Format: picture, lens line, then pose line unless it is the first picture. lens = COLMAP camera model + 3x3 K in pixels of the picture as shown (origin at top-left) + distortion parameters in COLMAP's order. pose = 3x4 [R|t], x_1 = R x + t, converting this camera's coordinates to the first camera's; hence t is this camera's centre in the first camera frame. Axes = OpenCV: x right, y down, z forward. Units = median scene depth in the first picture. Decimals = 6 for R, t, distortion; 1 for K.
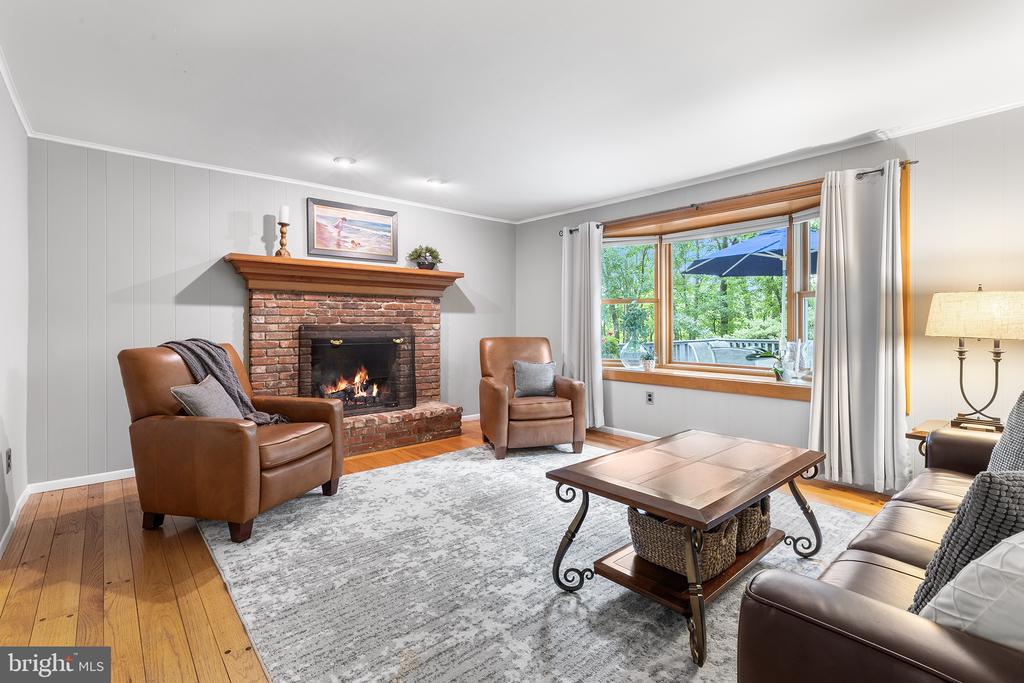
lens RADIAL K [[468.4, 0, 506.6], [0, 468.4, 327.4], [0, 0, 1]] dist [0.002265, 0.000310]
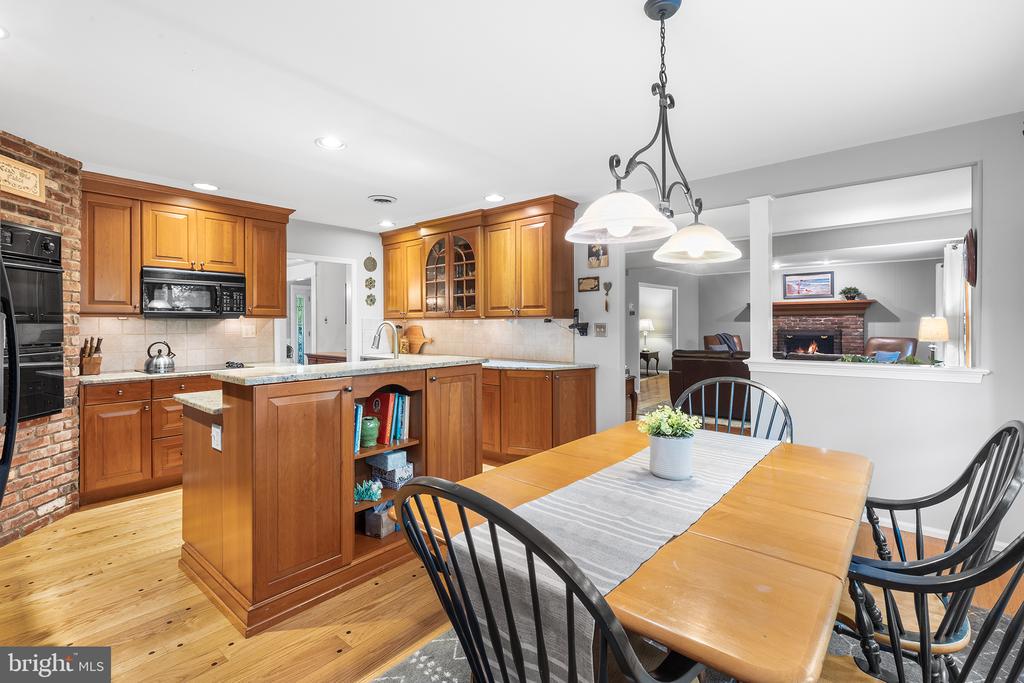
lens RADIAL K [[468.4, 0, 506.6], [0, 468.4, 327.4], [0, 0, 1]] dist [0.002265, 0.000310]
pose [[0.153969, 0.003135, -0.988071, 1.794901], [-0.006827, 0.999974, 0.002109, -0.009397], [0.988052, 0.006421, 0.153987, -0.772729]]
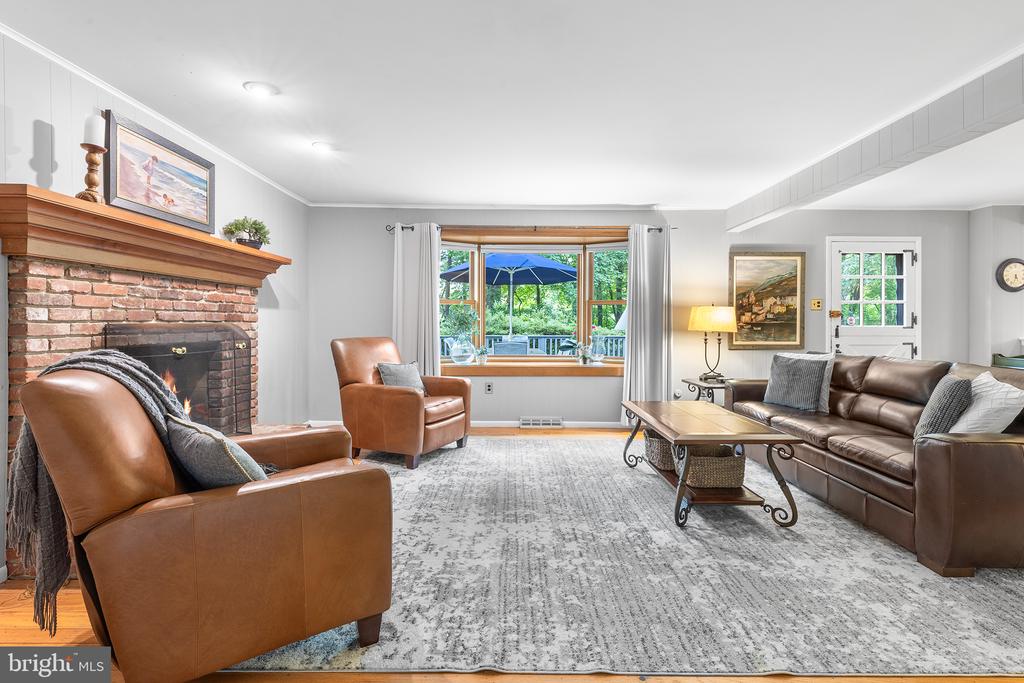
lens RADIAL K [[468.4, 0, 506.6], [0, 468.4, 327.4], [0, 0, 1]] dist [0.002265, 0.000310]
pose [[0.660879, -0.005838, 0.750470, -0.576873], [0.001503, 0.999978, 0.006455, -0.004337], [-0.750491, -0.003138, 0.660873, 0.242617]]
